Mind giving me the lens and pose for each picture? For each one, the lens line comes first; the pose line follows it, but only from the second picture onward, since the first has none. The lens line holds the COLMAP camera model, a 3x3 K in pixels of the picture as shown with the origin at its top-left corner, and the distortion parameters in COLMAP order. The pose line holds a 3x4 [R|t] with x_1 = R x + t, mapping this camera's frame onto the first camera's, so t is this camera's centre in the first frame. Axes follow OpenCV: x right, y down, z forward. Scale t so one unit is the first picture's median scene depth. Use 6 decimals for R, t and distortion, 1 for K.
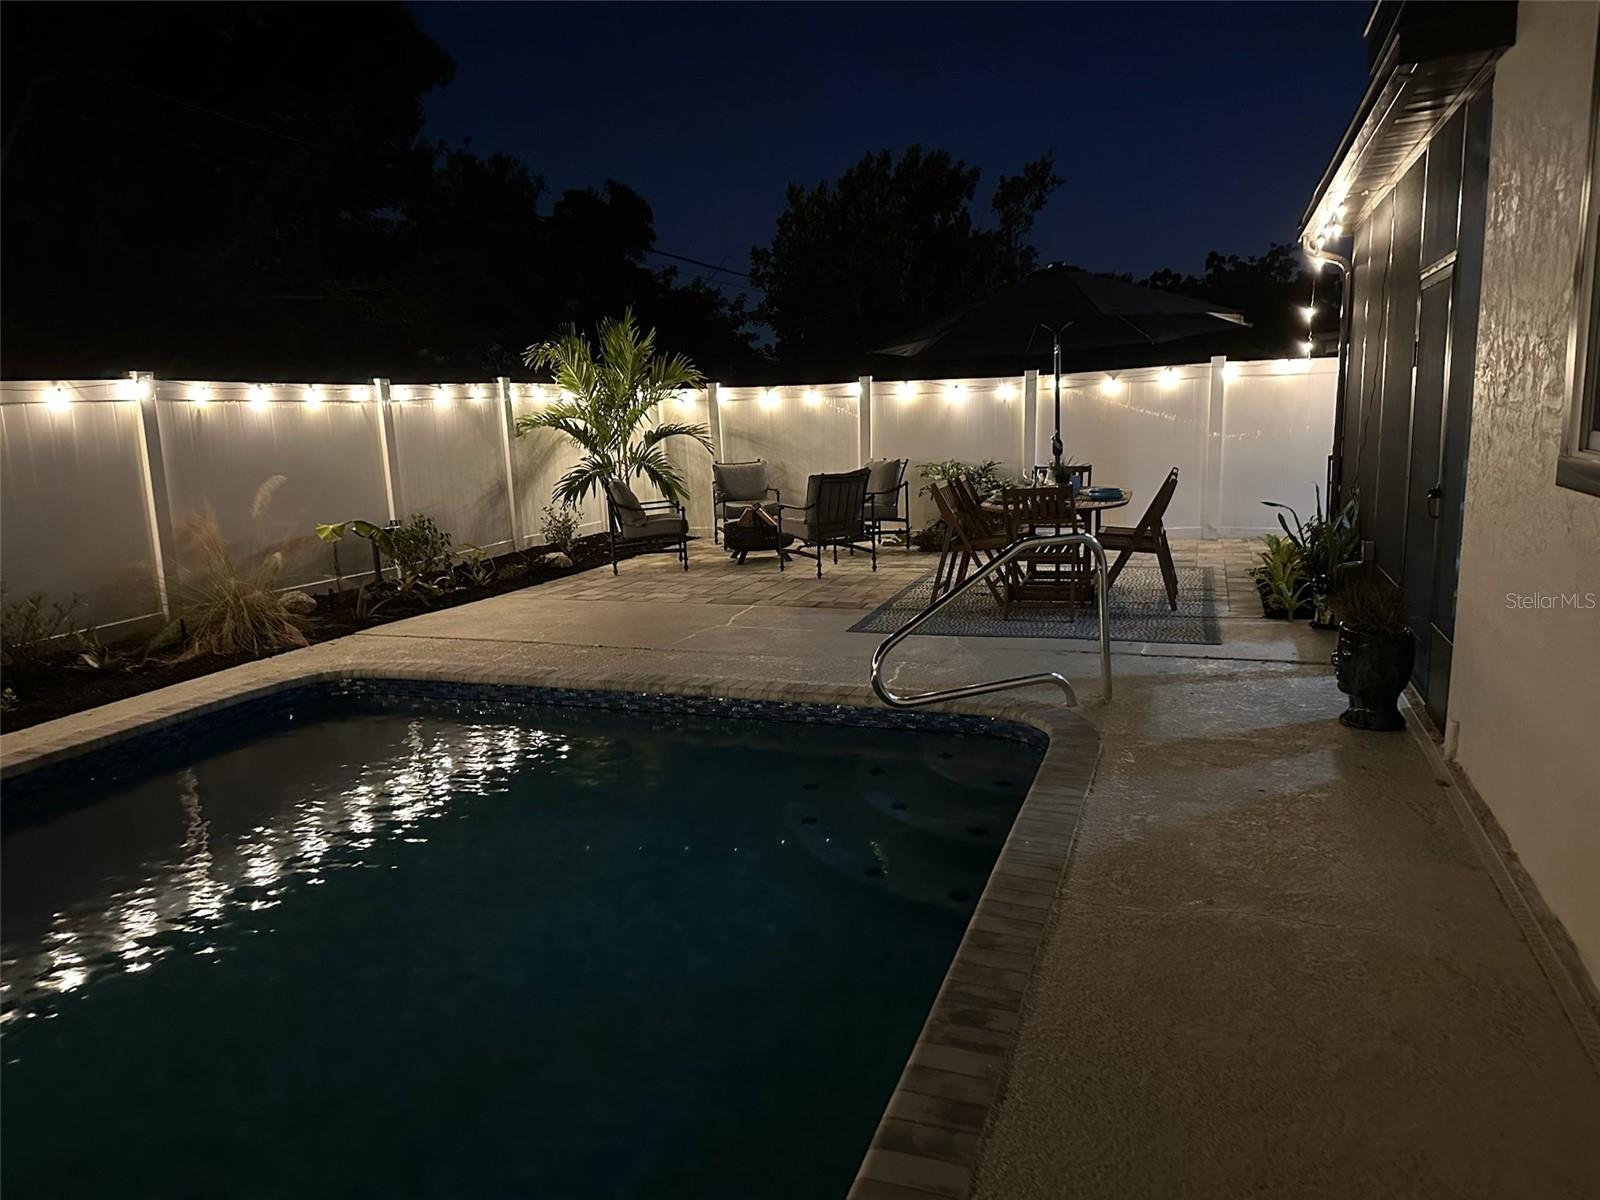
lens RADIAL K [[1117.5, 0, 800.0], [0, 1117.5, 600.0], [0, 0, 1]] dist [0.063208, -0.002828]
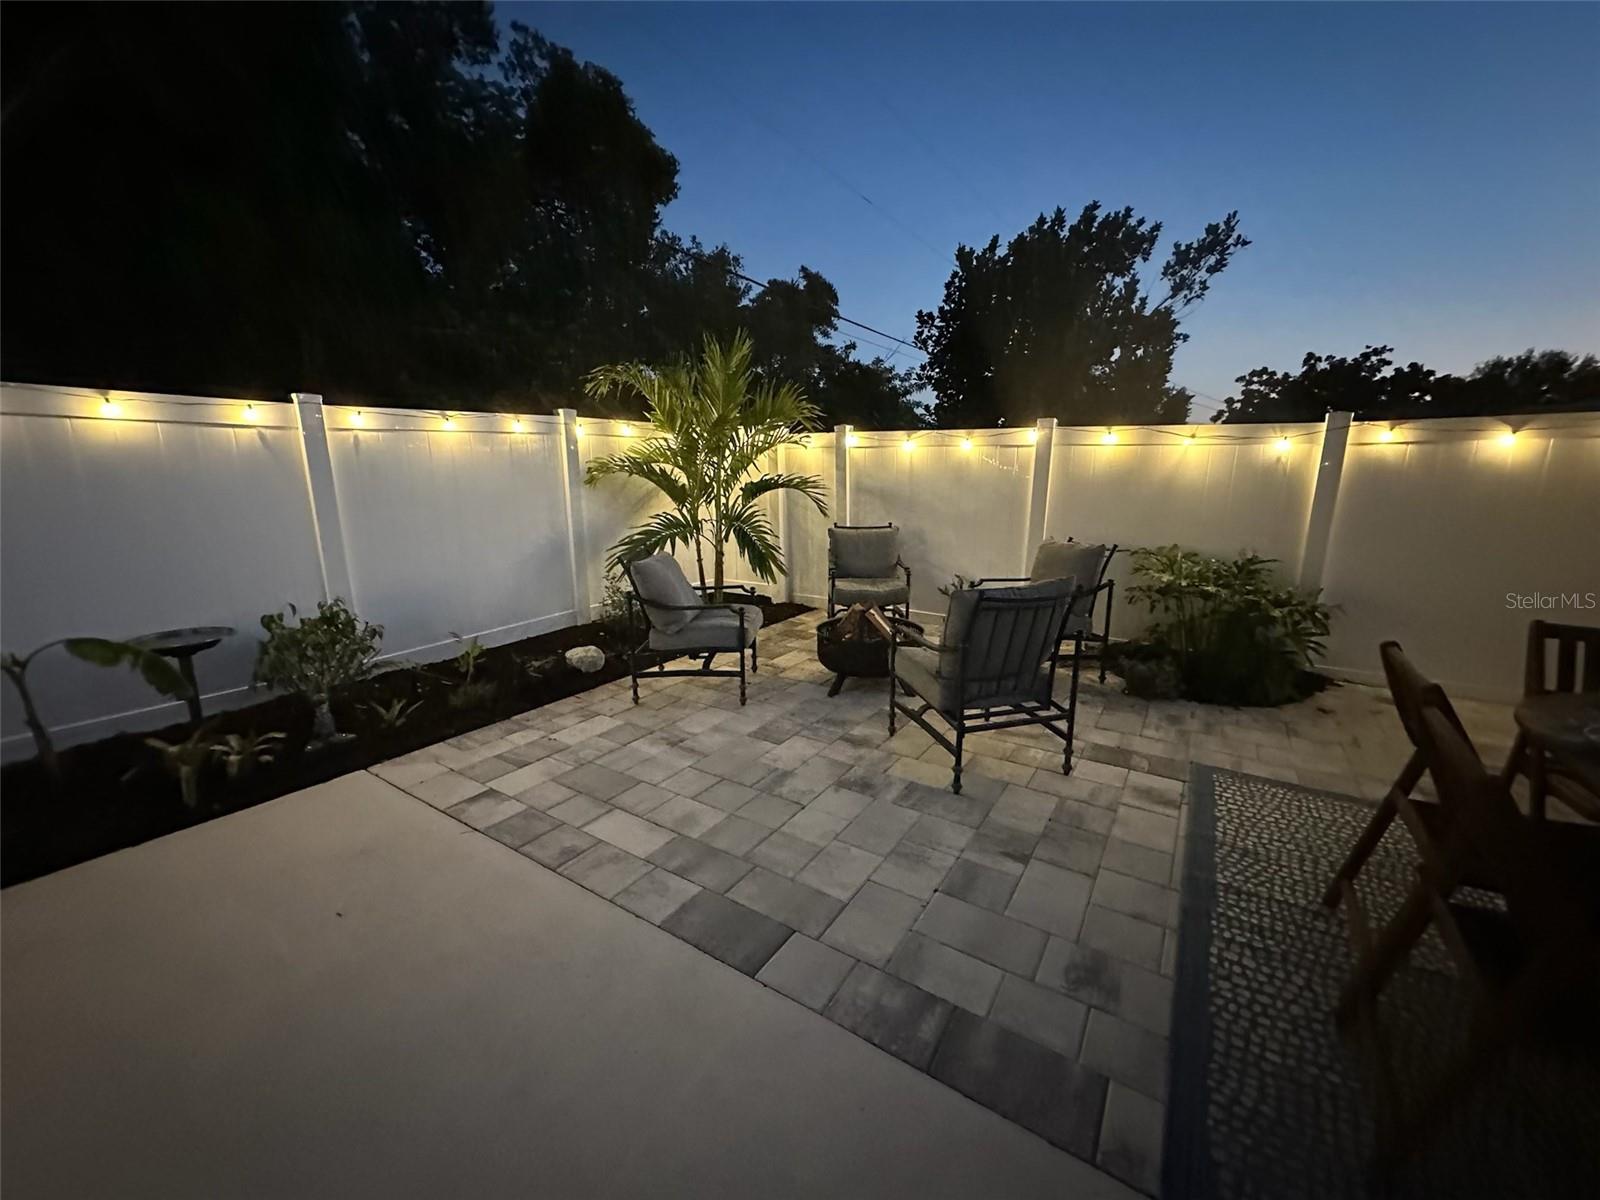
lens RADIAL K [[633.3, 0, 793.3], [0, 633.3, 600.6], [0, 0, 1]] dist [-0.023984, 0.005480]
pose [[0.969477, 0.083139, -0.230658, 0.003826], [-0.073499, 0.996037, 0.050091, -0.092248], [0.233908, -0.031609, 0.971745, 0.569511]]
